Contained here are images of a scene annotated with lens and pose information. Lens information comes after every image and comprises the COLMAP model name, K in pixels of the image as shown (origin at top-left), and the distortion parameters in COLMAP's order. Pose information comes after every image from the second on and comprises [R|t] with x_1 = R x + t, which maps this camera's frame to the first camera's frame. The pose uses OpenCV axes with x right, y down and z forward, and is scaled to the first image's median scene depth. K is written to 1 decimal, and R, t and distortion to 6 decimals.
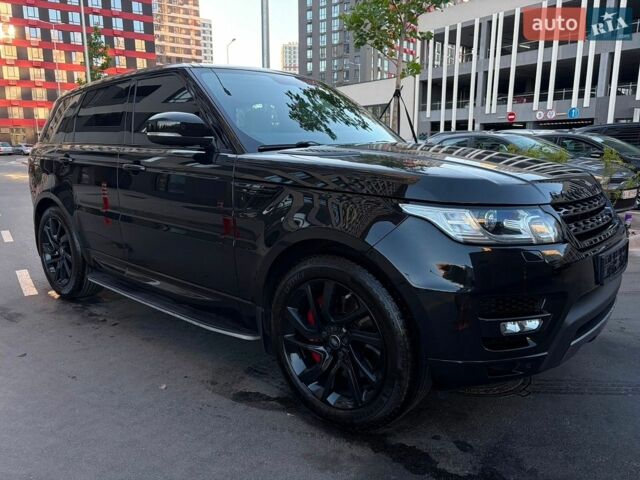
lens RADIAL K [[488.5, 0, 320.2], [0, 488.5, 240.7], [0, 0, 1]] dist [0.041719, -0.044270]
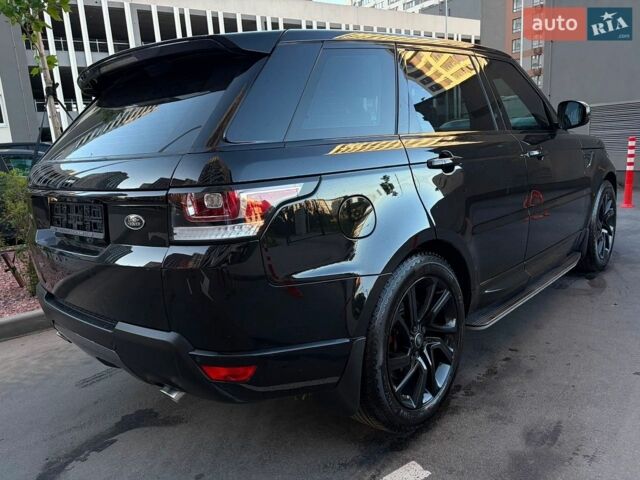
lens RADIAL K [[487.5, 0, 323.7], [0, 487.5, 243.5], [0, 0, 1]] dist [0.046707, -0.048646]
pose [[0.019784, -0.203030, 0.978973, -1.412295], [0.260258, 0.946454, 0.191027, -0.280903], [-0.965336, 0.251006, 0.071565, 1.429131]]
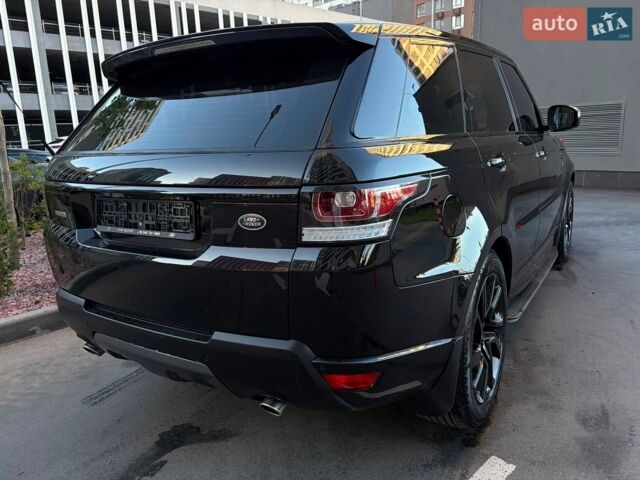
lens RADIAL K [[487.2, 0, 323.2], [0, 487.2, 239.0], [0, 0, 1]] dist [0.054684, -0.061722]
pose [[-0.163036, -0.204582, 0.965176, -1.372886], [0.229760, 0.943497, 0.238798, -0.339358], [-0.959494, 0.260691, -0.106819, 1.651534]]
